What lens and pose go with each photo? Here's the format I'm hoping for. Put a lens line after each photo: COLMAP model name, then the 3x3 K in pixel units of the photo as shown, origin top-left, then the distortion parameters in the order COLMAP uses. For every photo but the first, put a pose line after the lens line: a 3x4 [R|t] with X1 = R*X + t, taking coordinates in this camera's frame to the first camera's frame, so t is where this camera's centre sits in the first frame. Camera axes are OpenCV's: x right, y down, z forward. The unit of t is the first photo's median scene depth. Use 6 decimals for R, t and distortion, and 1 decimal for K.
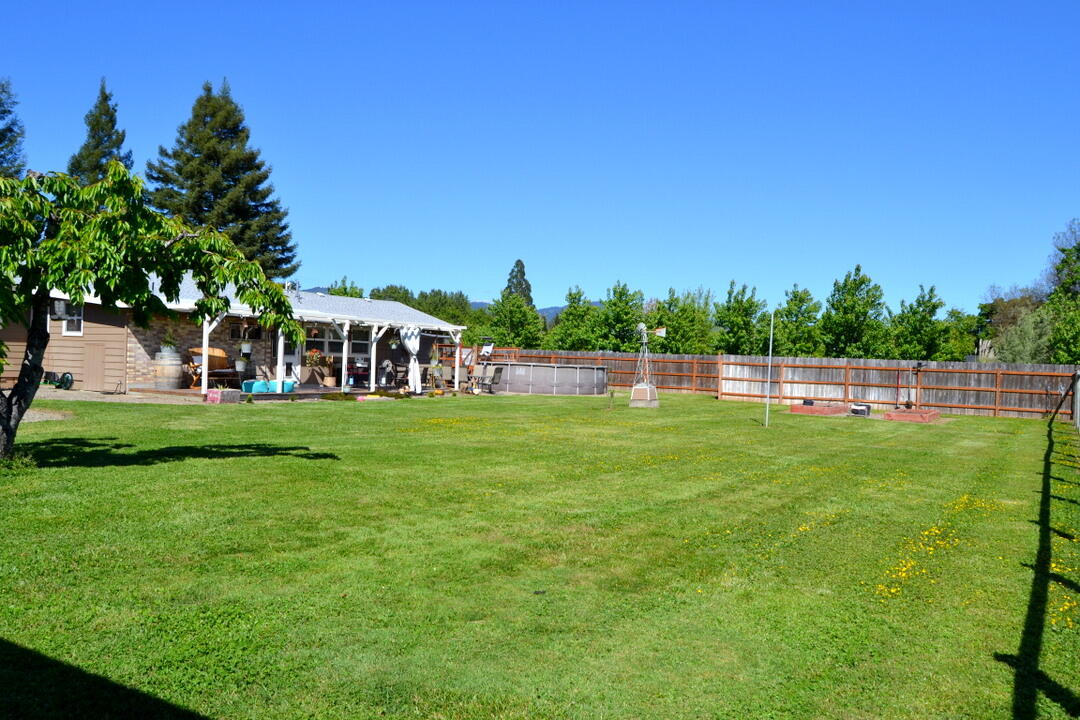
lens RADIAL K [[883.7, 0, 541.7], [0, 883.7, 360.7], [0, 0, 1]] dist [-0.029535, 0.013937]
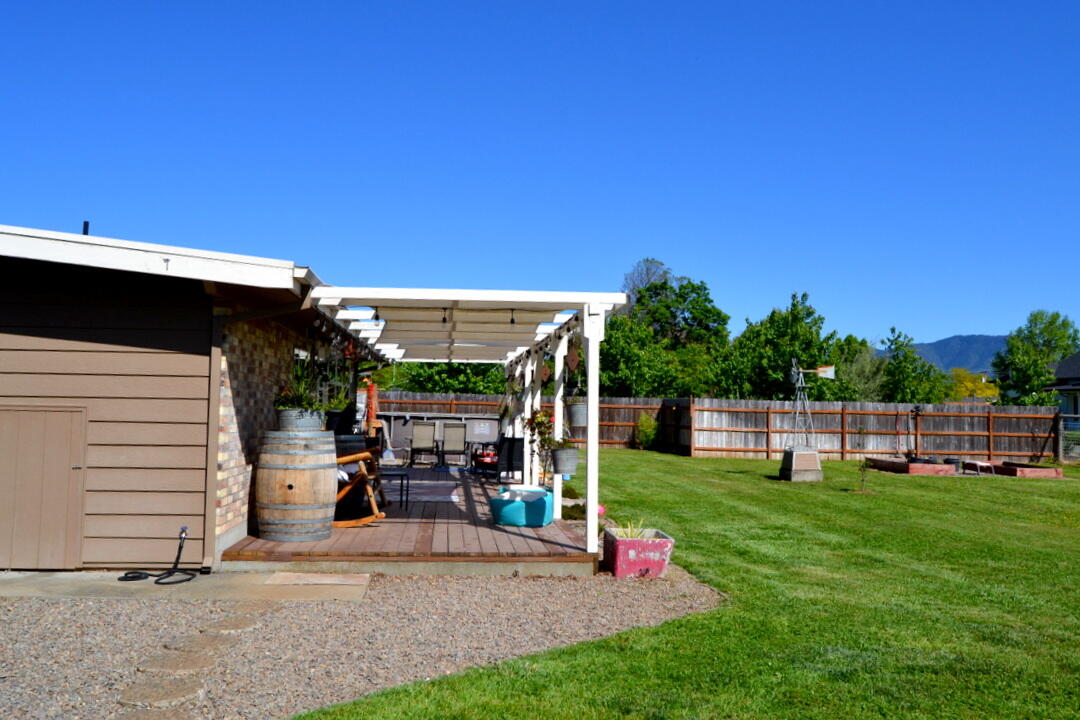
lens RADIAL K [[883.7, 0, 539.4], [0, 883.7, 361.6], [0, 0, 1]] dist [-0.029535, 0.013937]
pose [[0.826225, 0.011243, 0.563227, -0.371199], [0.009559, 0.999377, -0.033973, -0.015394], [-0.563259, 0.033453, 0.825603, 0.467704]]
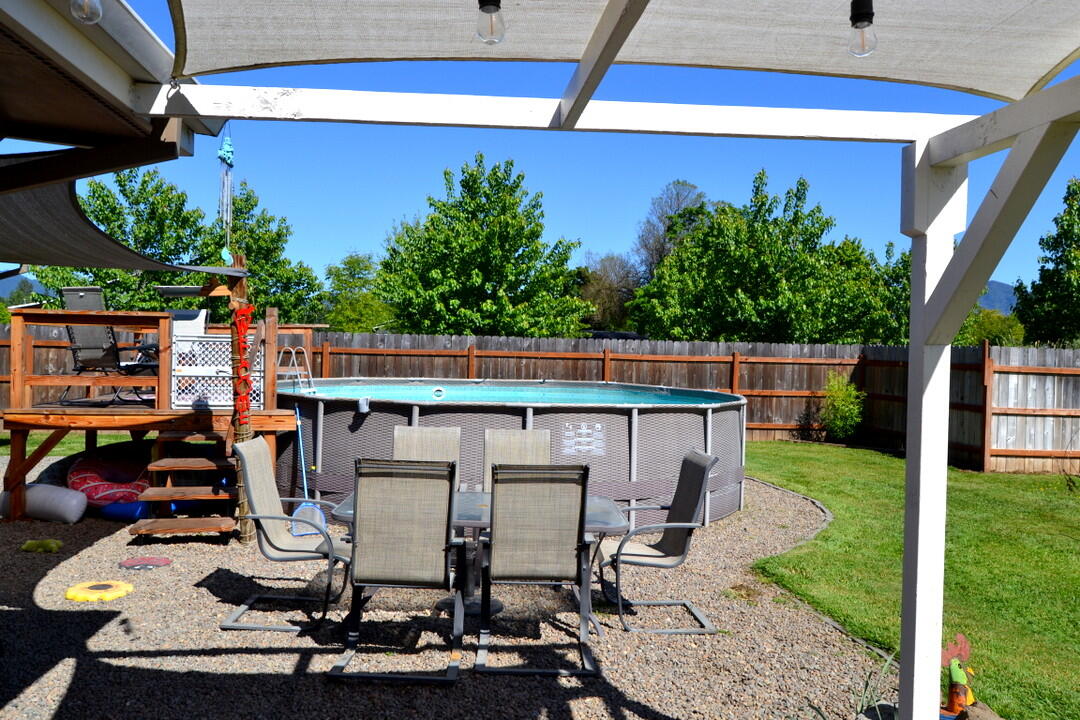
lens RADIAL K [[883.7, 0, 533.5], [0, 883.7, 361.7], [0, 0, 1]] dist [-0.029535, 0.013937]
pose [[0.827946, -0.023998, 0.560295, -0.166790], [0.008327, 0.999500, 0.030505, -0.014607], [-0.560746, -0.020591, 0.827732, 0.866445]]
